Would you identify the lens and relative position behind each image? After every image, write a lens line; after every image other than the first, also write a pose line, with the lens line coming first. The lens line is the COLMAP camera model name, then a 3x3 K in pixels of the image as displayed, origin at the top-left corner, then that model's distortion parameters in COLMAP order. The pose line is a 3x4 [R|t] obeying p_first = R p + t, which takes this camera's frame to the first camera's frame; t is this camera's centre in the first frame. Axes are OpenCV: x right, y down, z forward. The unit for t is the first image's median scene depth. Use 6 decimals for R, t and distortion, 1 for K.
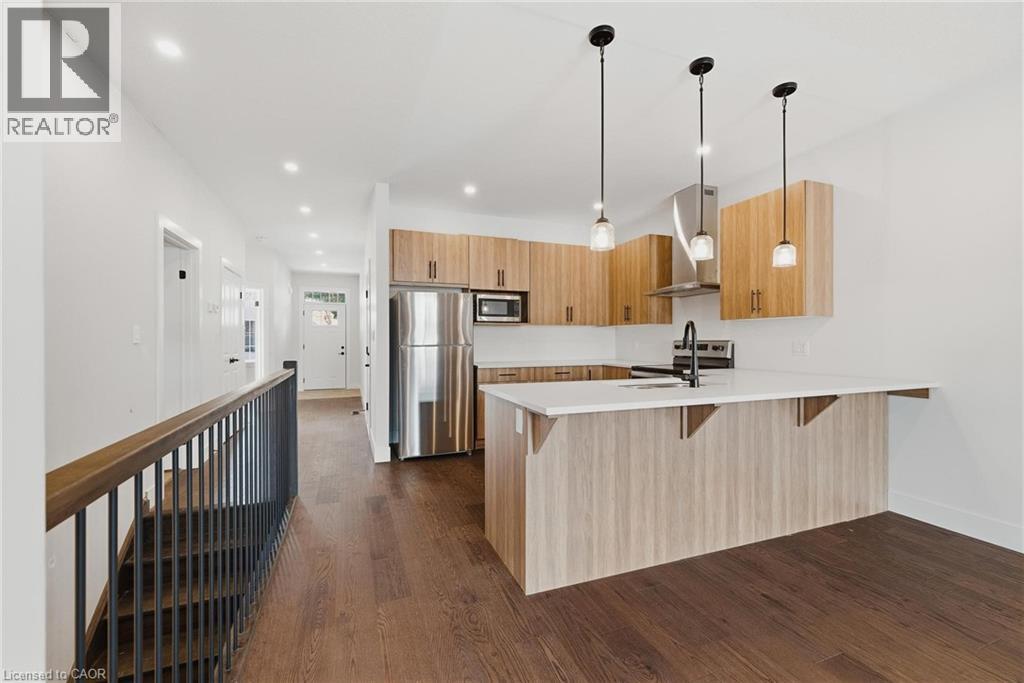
lens RADIAL K [[421.6, 0, 507.6], [0, 421.6, 340.8], [0, 0, 1]] dist [-0.000349, -0.000103]
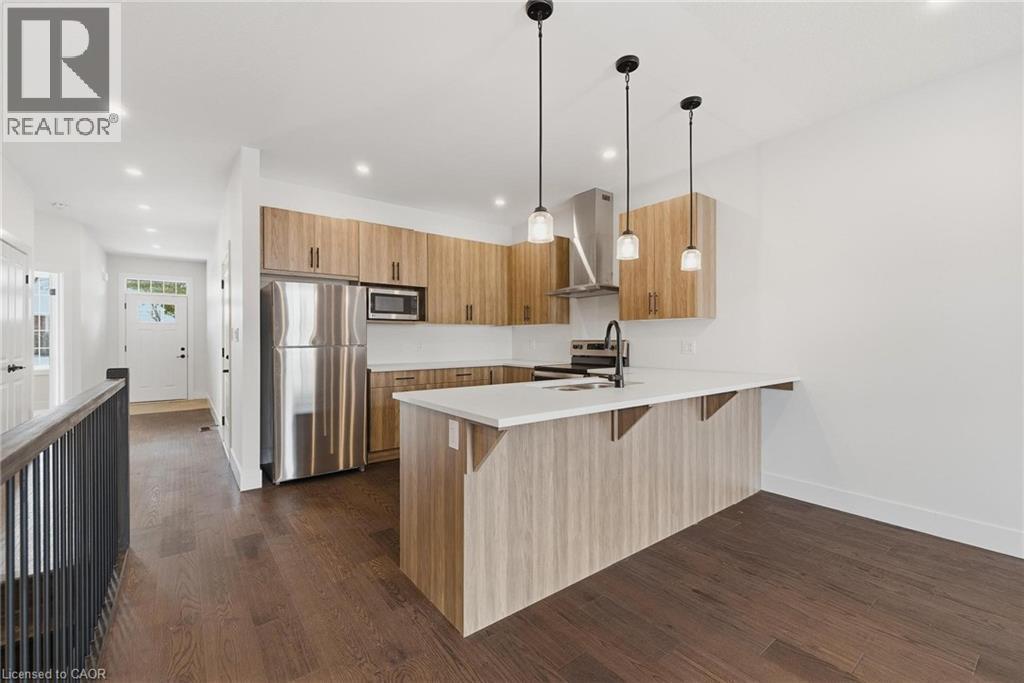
lens RADIAL K [[425.8, 0, 507.6], [0, 425.8, 340.7], [0, 0, 1]] dist [-0.000360, 0.000003]
pose [[0.958567, -0.000814, 0.284865, -0.071294], [0.000771, 1.000000, 0.000263, -0.000267], [-0.284865, -0.000033, 0.958568, 0.087088]]
